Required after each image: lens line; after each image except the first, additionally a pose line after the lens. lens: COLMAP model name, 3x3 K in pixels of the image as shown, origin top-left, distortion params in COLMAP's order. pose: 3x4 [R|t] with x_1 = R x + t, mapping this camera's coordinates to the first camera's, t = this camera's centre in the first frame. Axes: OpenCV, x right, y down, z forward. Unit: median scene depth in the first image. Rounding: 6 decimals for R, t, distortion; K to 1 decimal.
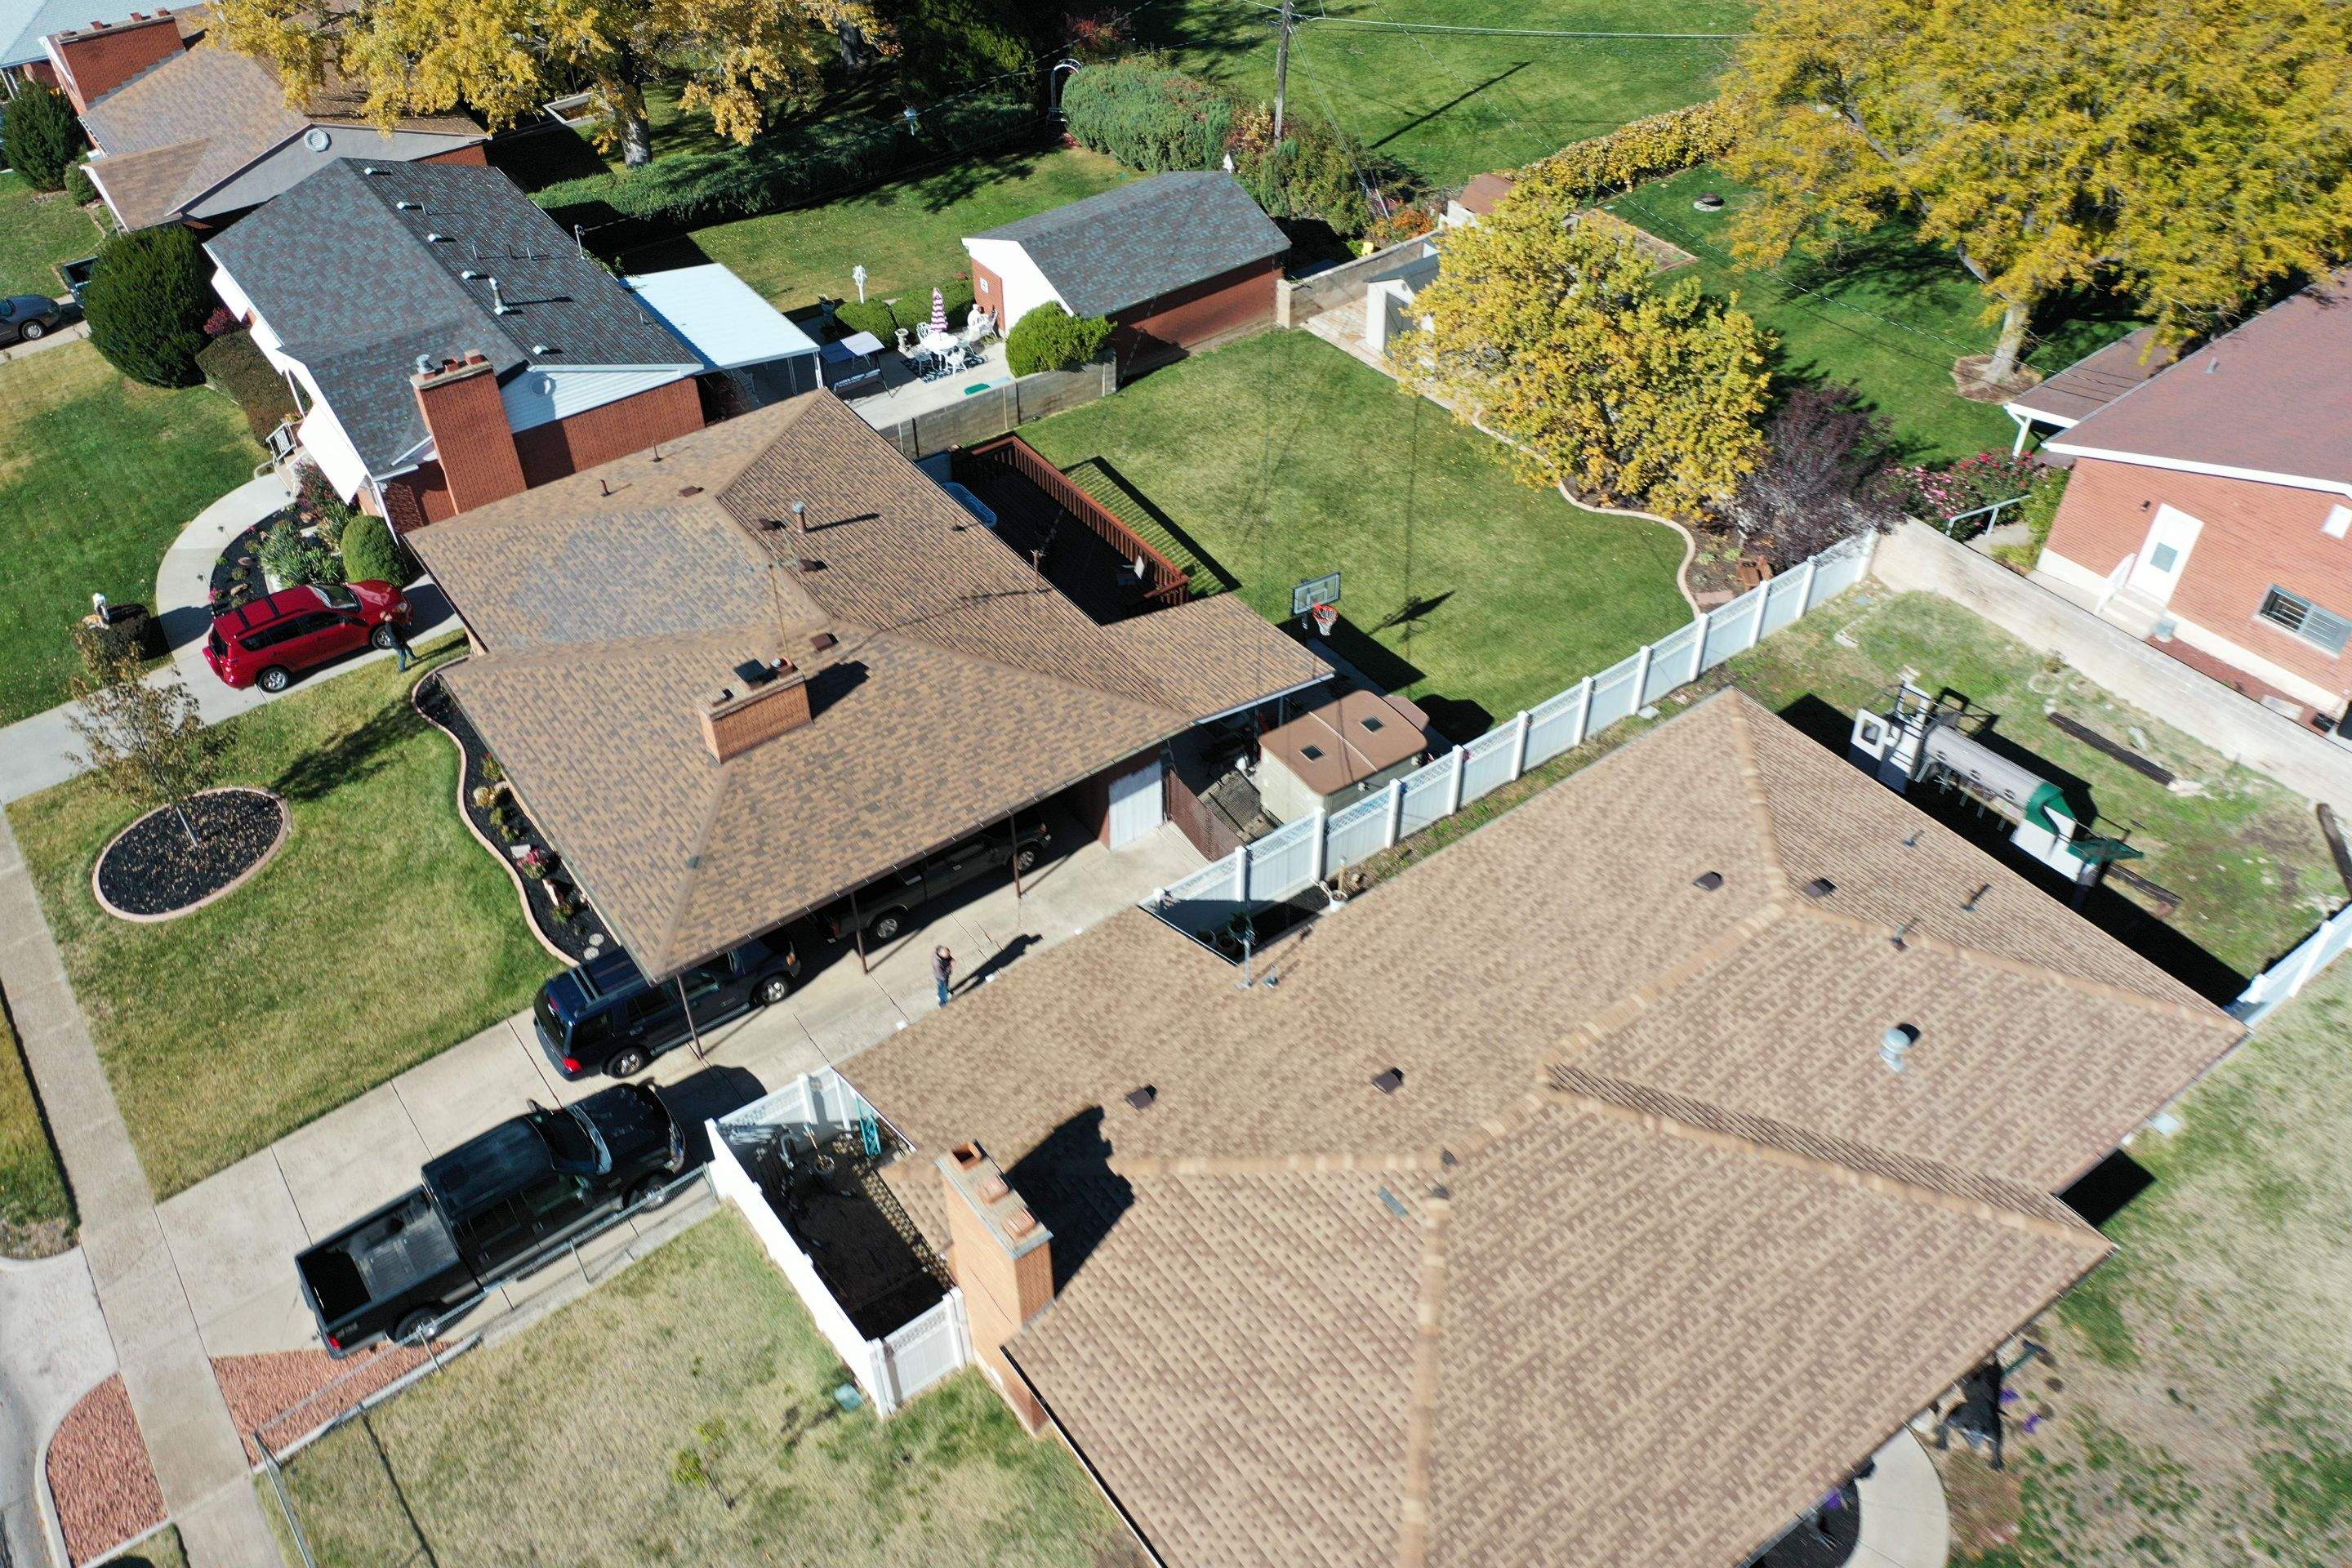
lens RADIAL K [[1886.3, 0, 1182.3], [0, 1886.3, 780.2], [0, 0, 1]] dist [0.010835, 0.010050]
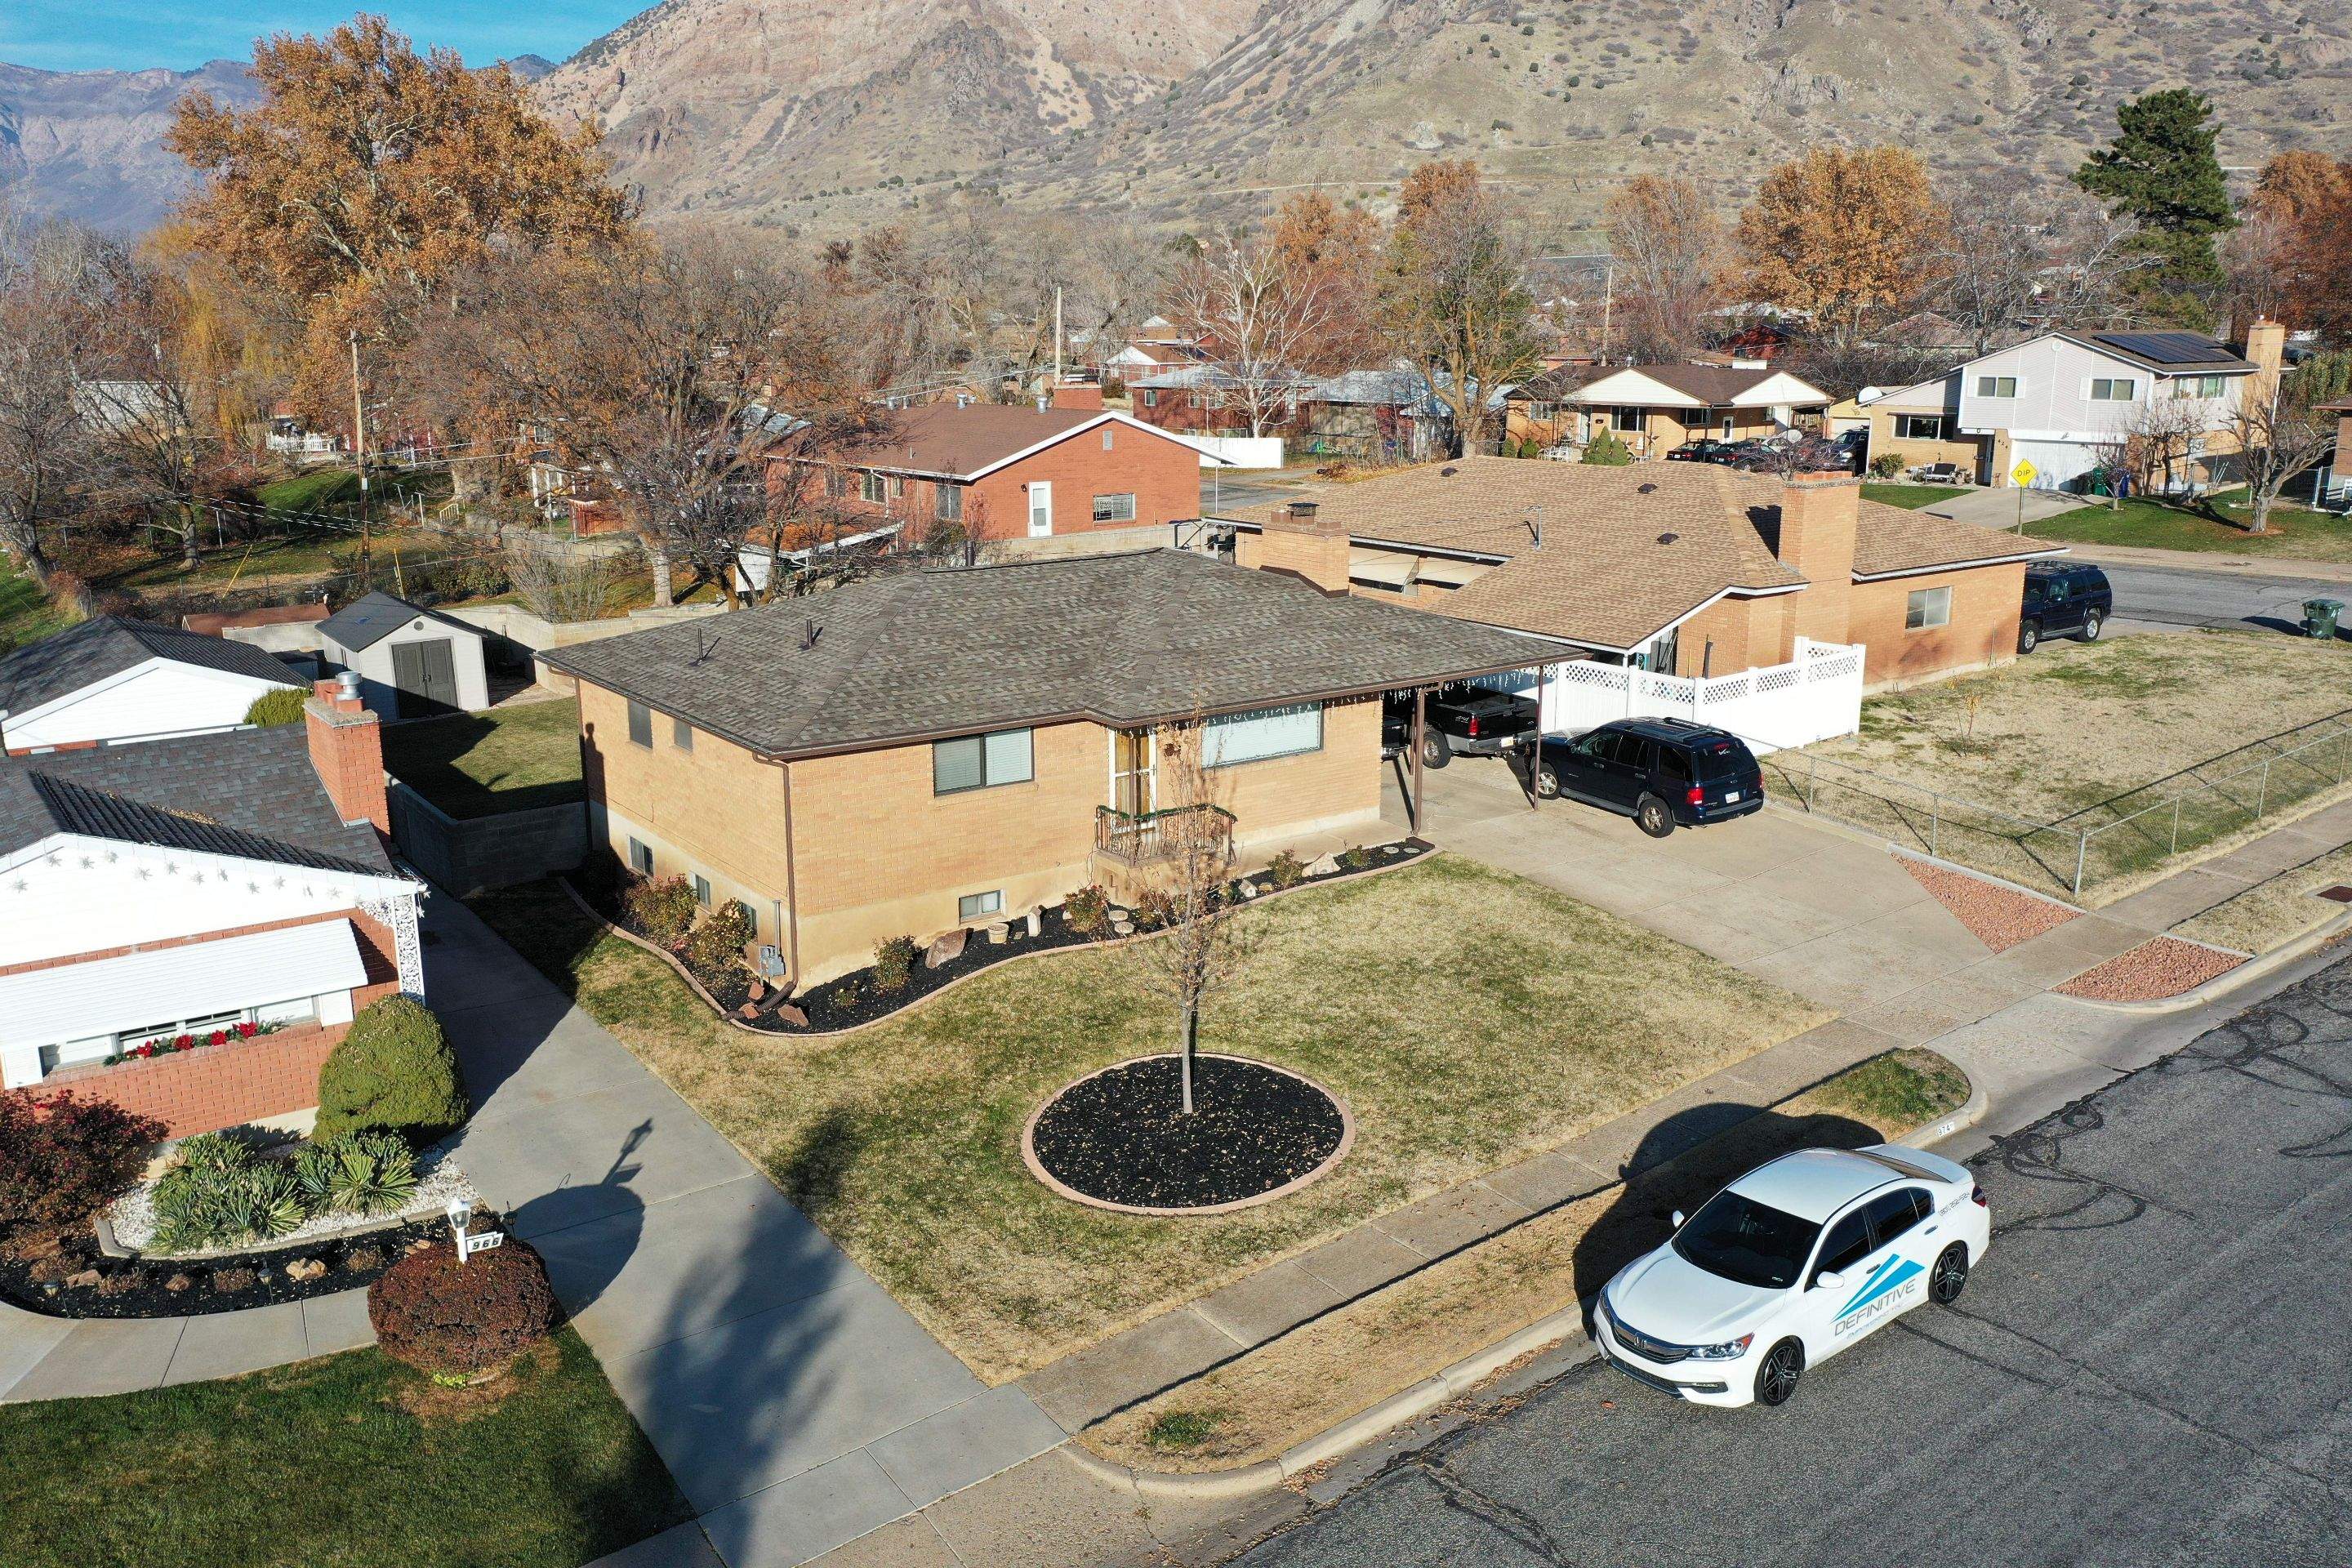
lens RADIAL K [[1876.2, 0, 1178.4], [0, 1876.2, 774.4], [0, 0, 1]] dist [0.010672, 0.007617]
pose [[0.002525, -0.220461, 0.975393, -1.024004], [0.672302, 0.722435, 0.161546, -0.134143], [-0.740273, 0.655350, 0.150040, 0.801329]]
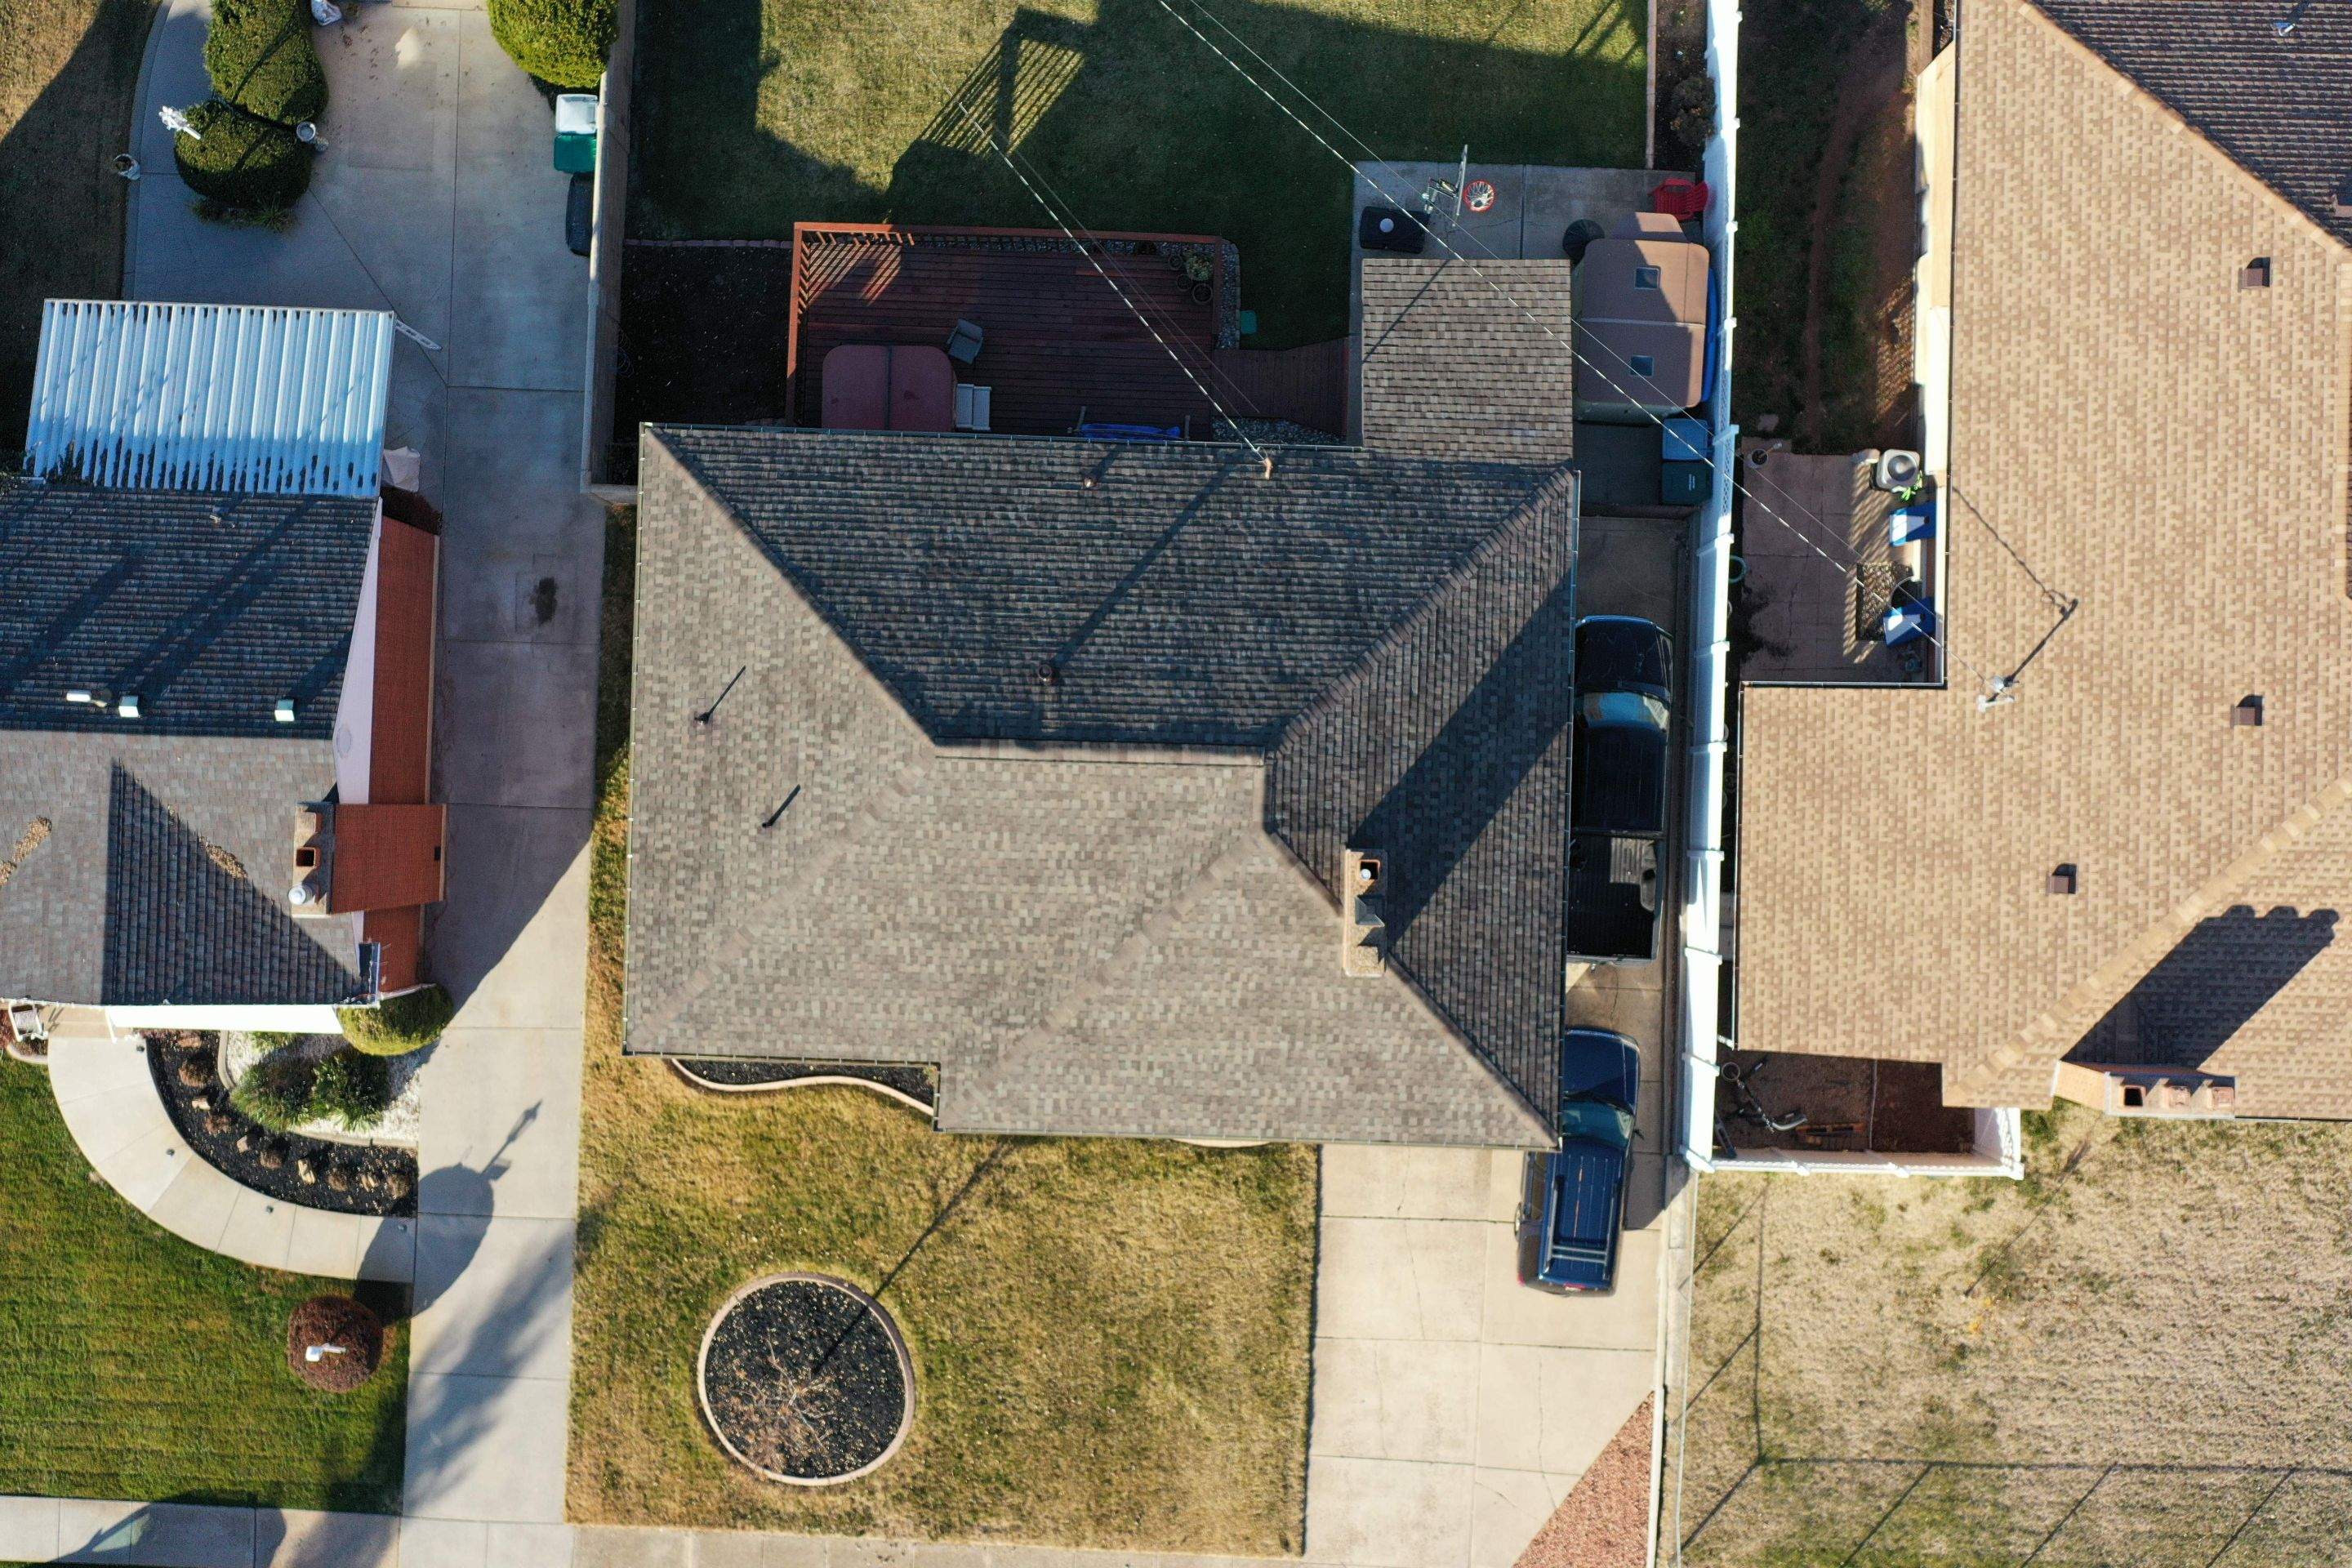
lens RADIAL K [[1890.2, 0, 1176.1], [0, 1890.2, 773.7], [0, 0, 1]] dist [0.012168, 0.006891]
pose [[0.612299, -0.790240, 0.024696, -0.206648], [0.524978, 0.429726, 0.734666, -0.611509], [-0.591175, -0.436871, 0.677979, 0.404588]]
